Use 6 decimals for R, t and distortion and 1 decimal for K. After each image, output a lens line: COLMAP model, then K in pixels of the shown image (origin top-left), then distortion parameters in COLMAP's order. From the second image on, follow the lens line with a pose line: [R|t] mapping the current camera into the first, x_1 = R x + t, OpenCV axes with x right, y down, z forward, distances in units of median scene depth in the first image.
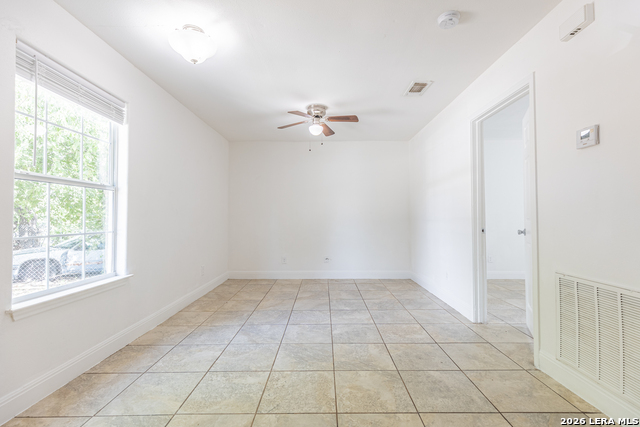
lens RADIAL K [[289.3, 0, 323.5], [0, 289.3, 211.9], [0, 0, 1]] dist [0.009236, -0.001399]
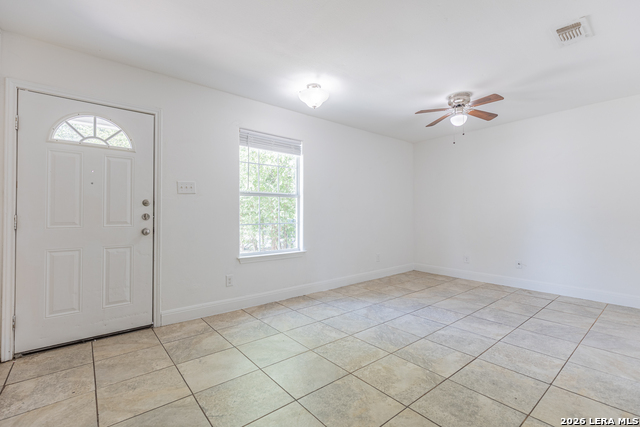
lens RADIAL K [[289.3, 0, 323.5], [0, 289.3, 211.9], [0, 0, 1]] dist [0.009236, -0.001399]
pose [[0.638399, -0.005240, -0.769687, 0.596955], [0.016046, 0.999850, 0.006502, -0.001680], [0.769538, -0.016501, 0.638388, 0.088094]]
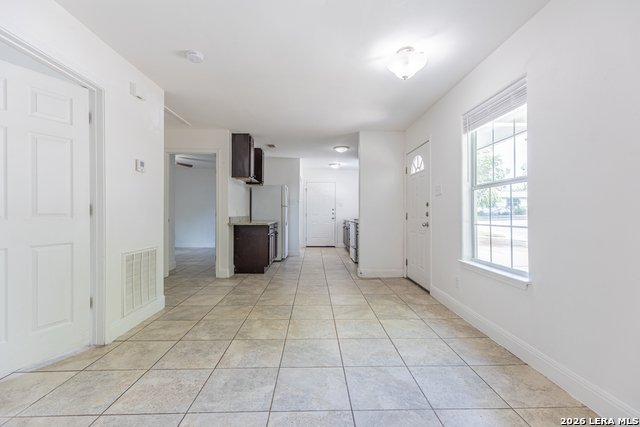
lens RADIAL K [[283.9, 0, 316.4], [0, 283.9, 211.1], [0, 0, 1]] dist [0.008904, -0.000561]
pose [[-0.999875, 0.003989, -0.015309, -0.061927], [0.004426, 0.999580, -0.028656, 0.040393], [0.015188, -0.028720, -0.999472, 1.814891]]
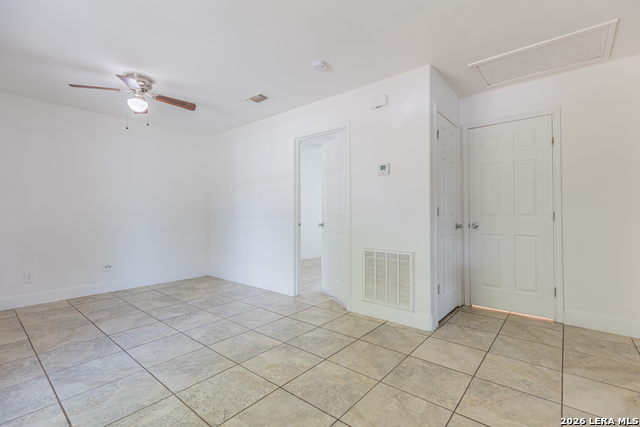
lens RADIAL K [[289.3, 0, 323.5], [0, 289.3, 211.9], [0, 0, 1]] dist [0.009236, -0.001399]
pose [[0.632274, 0.013770, 0.774622, -0.468801], [-0.019210, 0.999813, -0.002092, 0.009368], [-0.774507, -0.013558, 0.632420, 0.111188]]
